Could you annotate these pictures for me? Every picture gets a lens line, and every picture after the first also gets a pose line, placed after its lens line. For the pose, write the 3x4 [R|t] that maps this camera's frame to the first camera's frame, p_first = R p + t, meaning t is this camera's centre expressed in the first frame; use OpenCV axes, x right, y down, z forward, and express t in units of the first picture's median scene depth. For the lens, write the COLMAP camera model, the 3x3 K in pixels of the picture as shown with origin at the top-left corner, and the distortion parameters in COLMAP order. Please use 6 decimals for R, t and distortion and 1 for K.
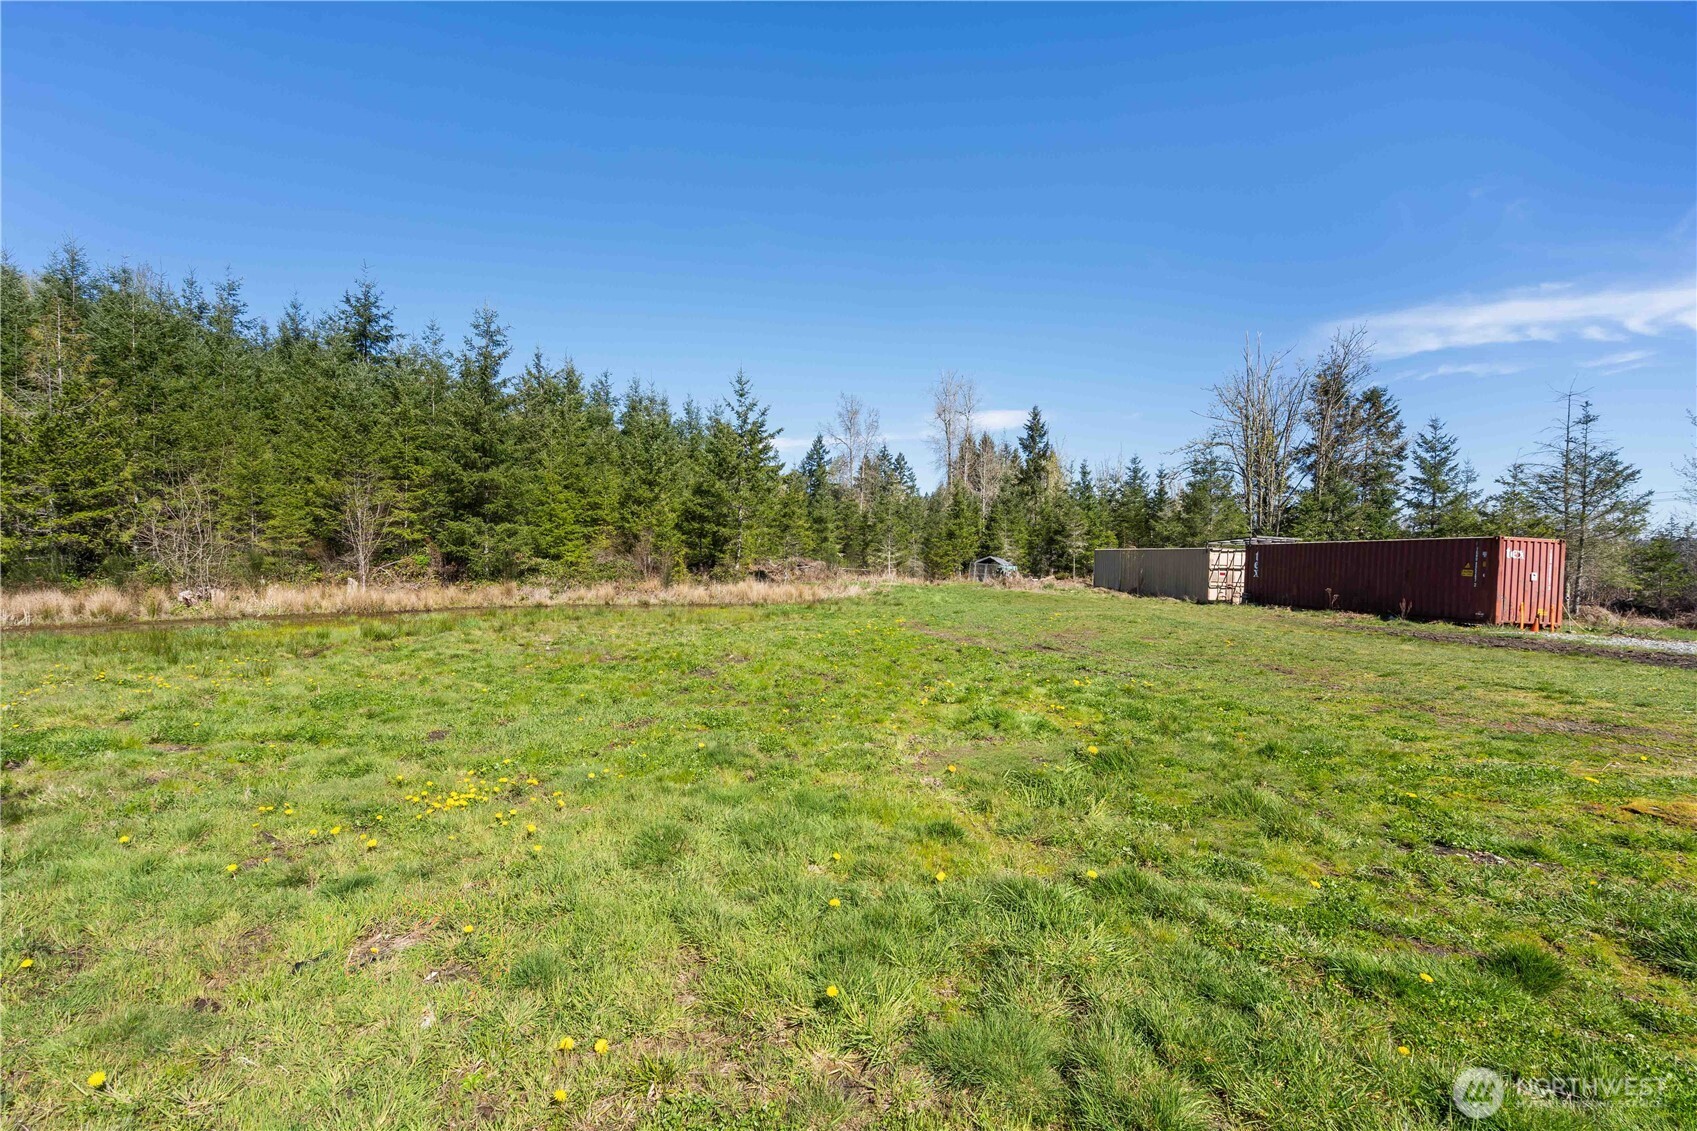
lens RADIAL K [[752.5, 0, 846.4], [0, 752.5, 563.7], [0, 0, 1]] dist [-0.001916, 0.000310]
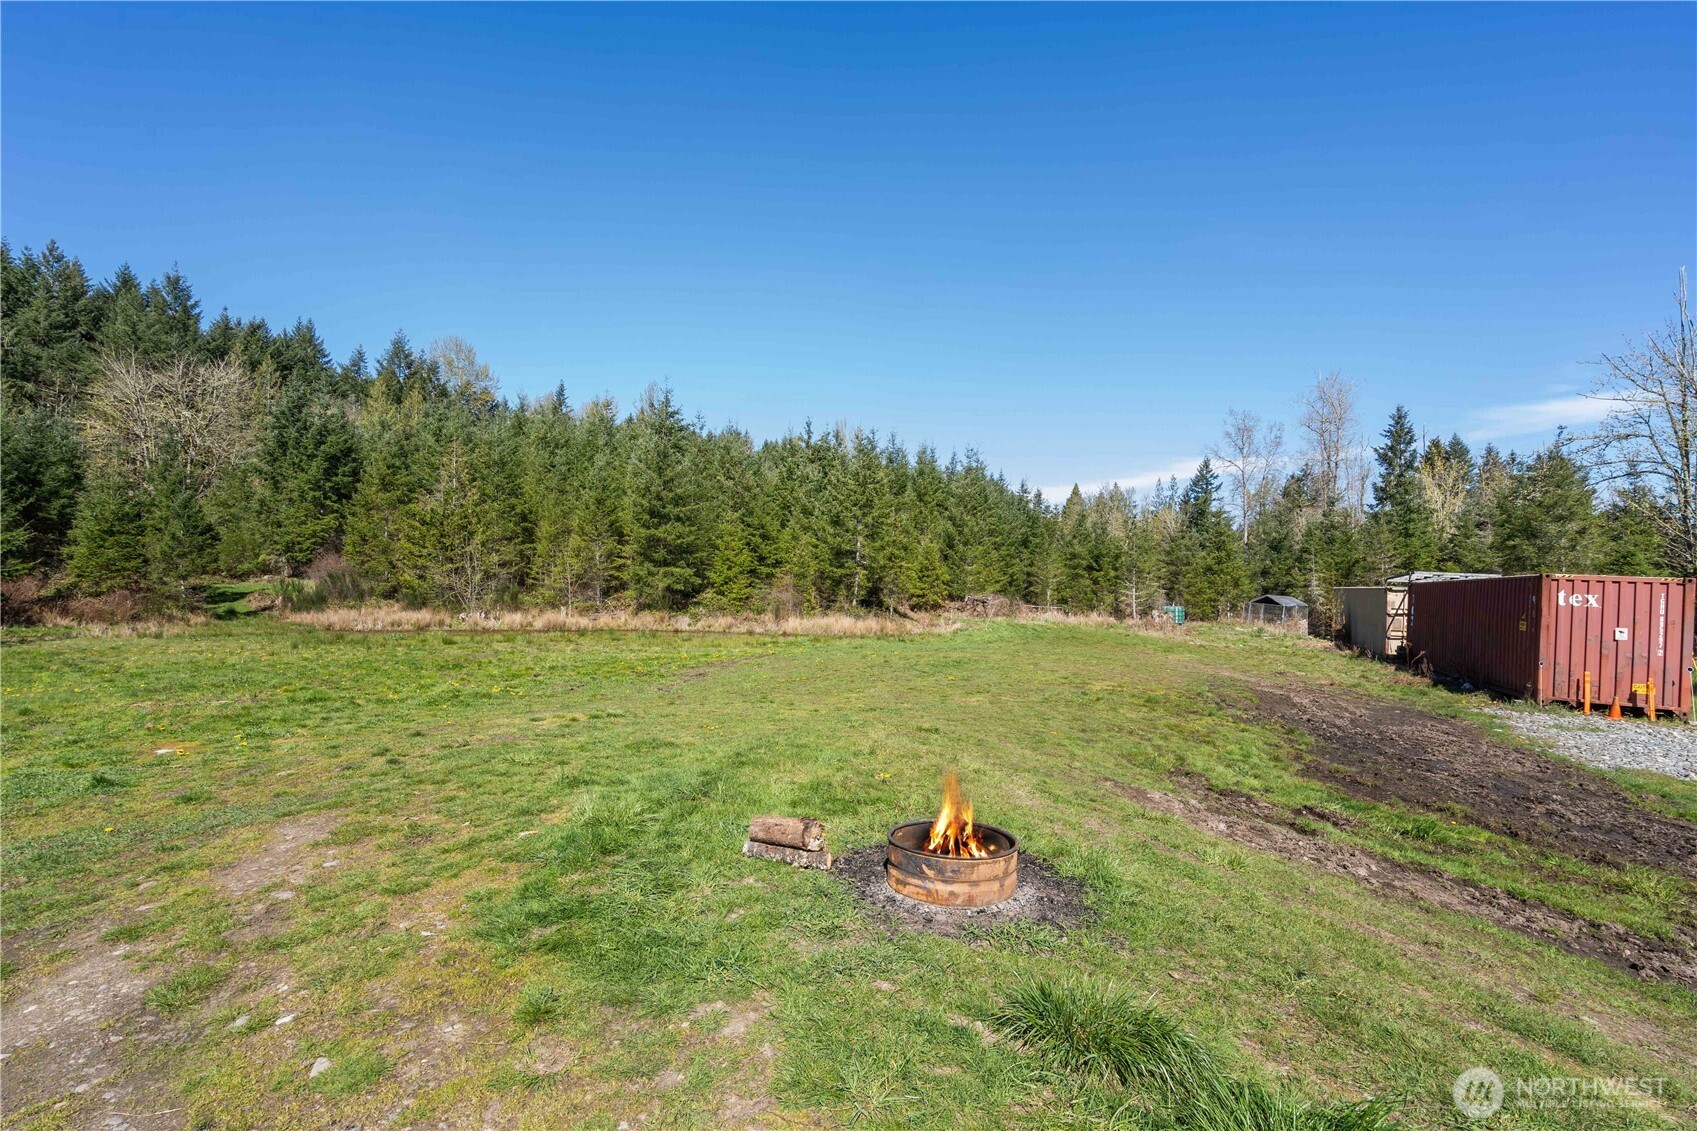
lens RADIAL K [[752.5, 0, 842.9], [0, 752.5, 572.2], [0, 0, 1]] dist [-0.001916, 0.000310]
pose [[0.843665, -0.007560, -0.536816, 0.508709], [-0.011275, 0.999431, -0.031795, -0.006288], [0.536751, 0.032877, 0.843100, 0.053235]]
